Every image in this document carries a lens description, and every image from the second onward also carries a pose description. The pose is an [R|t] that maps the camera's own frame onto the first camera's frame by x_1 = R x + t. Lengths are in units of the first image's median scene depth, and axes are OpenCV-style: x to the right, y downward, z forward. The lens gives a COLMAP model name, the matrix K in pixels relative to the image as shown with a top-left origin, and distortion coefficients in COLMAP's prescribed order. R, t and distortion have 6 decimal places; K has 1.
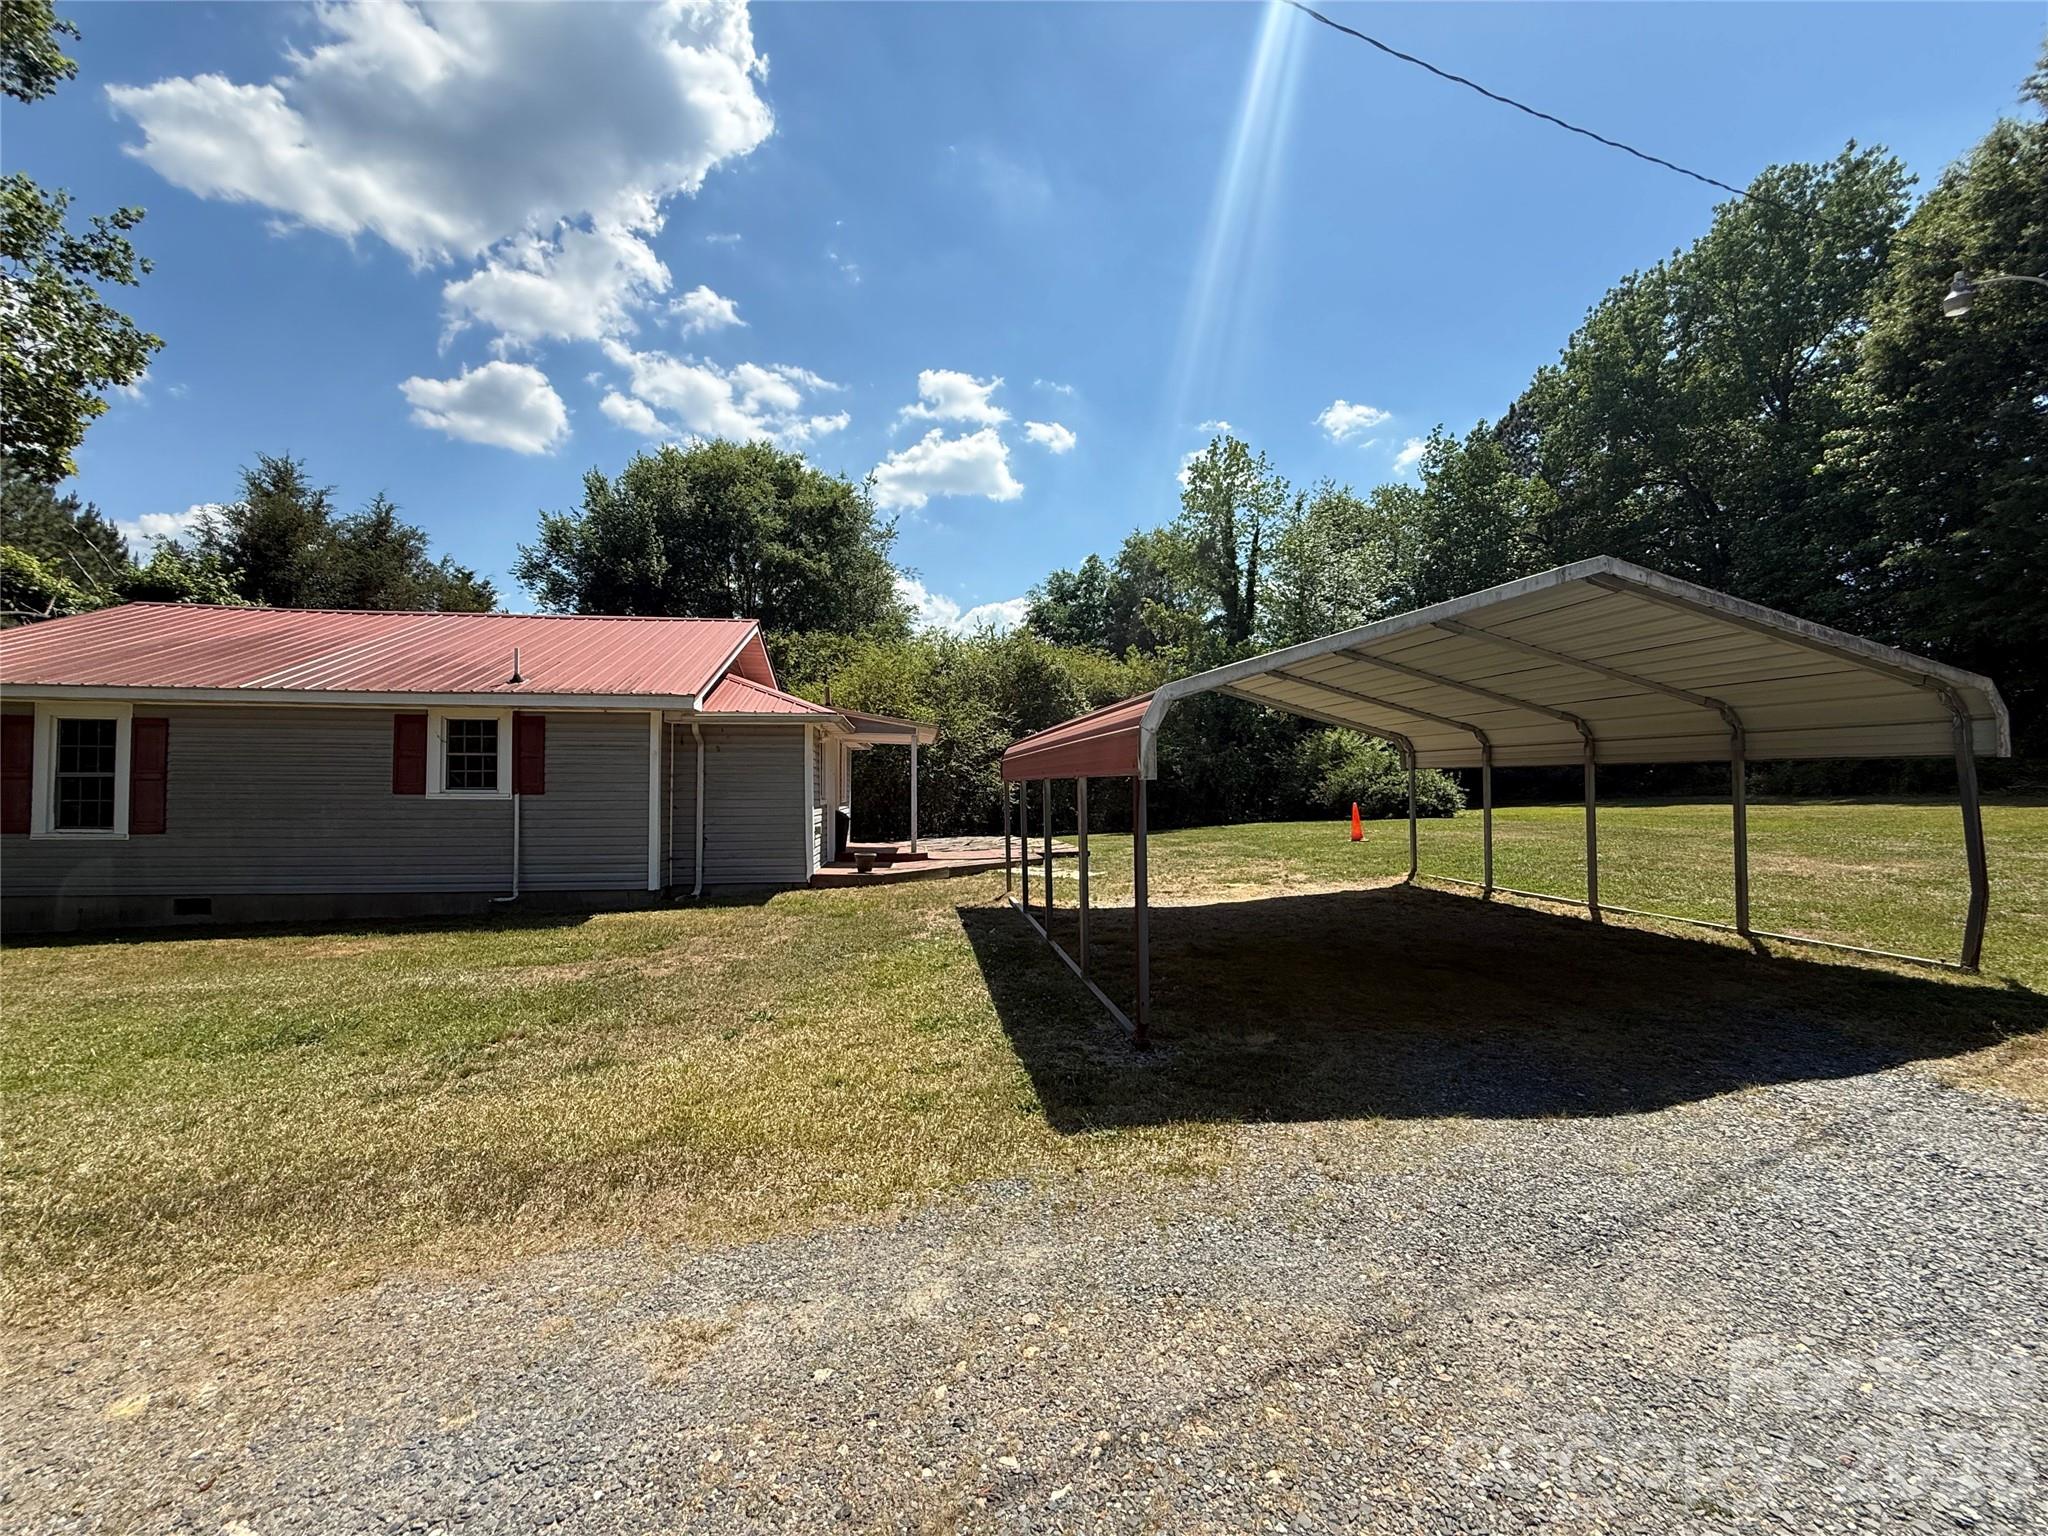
lens RADIAL K [[818.7, 0, 1016.3], [0, 818.7, 772.3], [0, 0, 1]] dist [-0.001687, 0.000842]
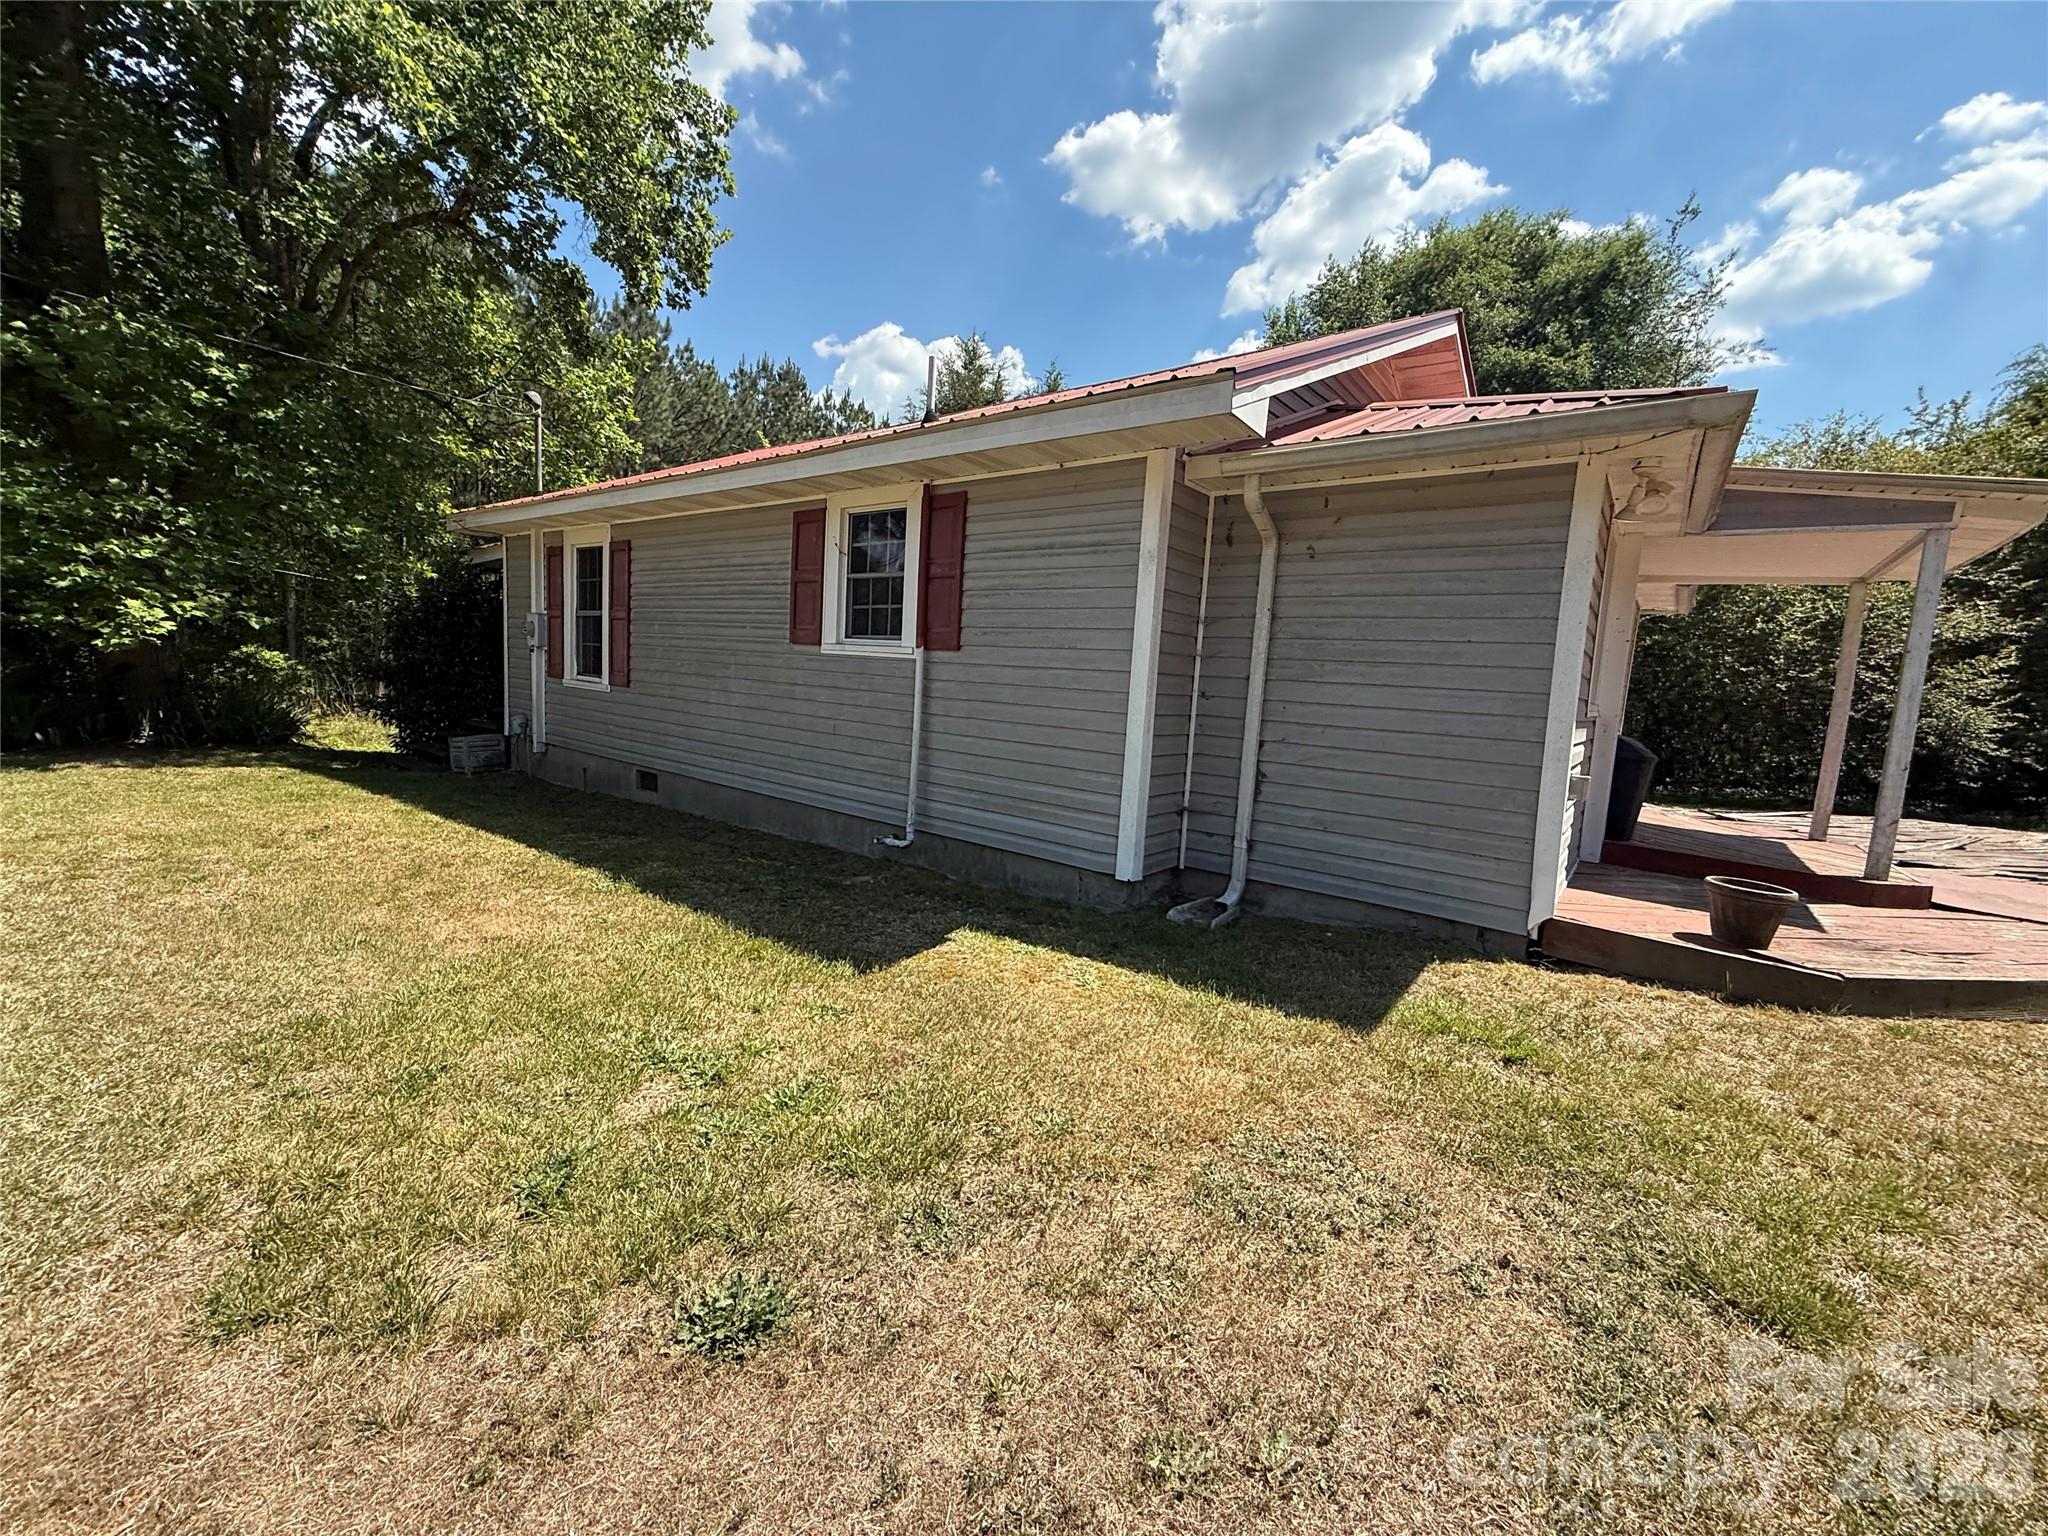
lens RADIAL K [[818.7, 0, 1006.2], [0, 818.7, 767.6], [0, 0, 1]] dist [-0.001687, 0.000842]
pose [[0.697910, 0.124154, -0.705342, -0.188524], [-0.042101, 0.990269, 0.132649, 0.029585], [0.714947, -0.062881, 0.696345, 0.656298]]
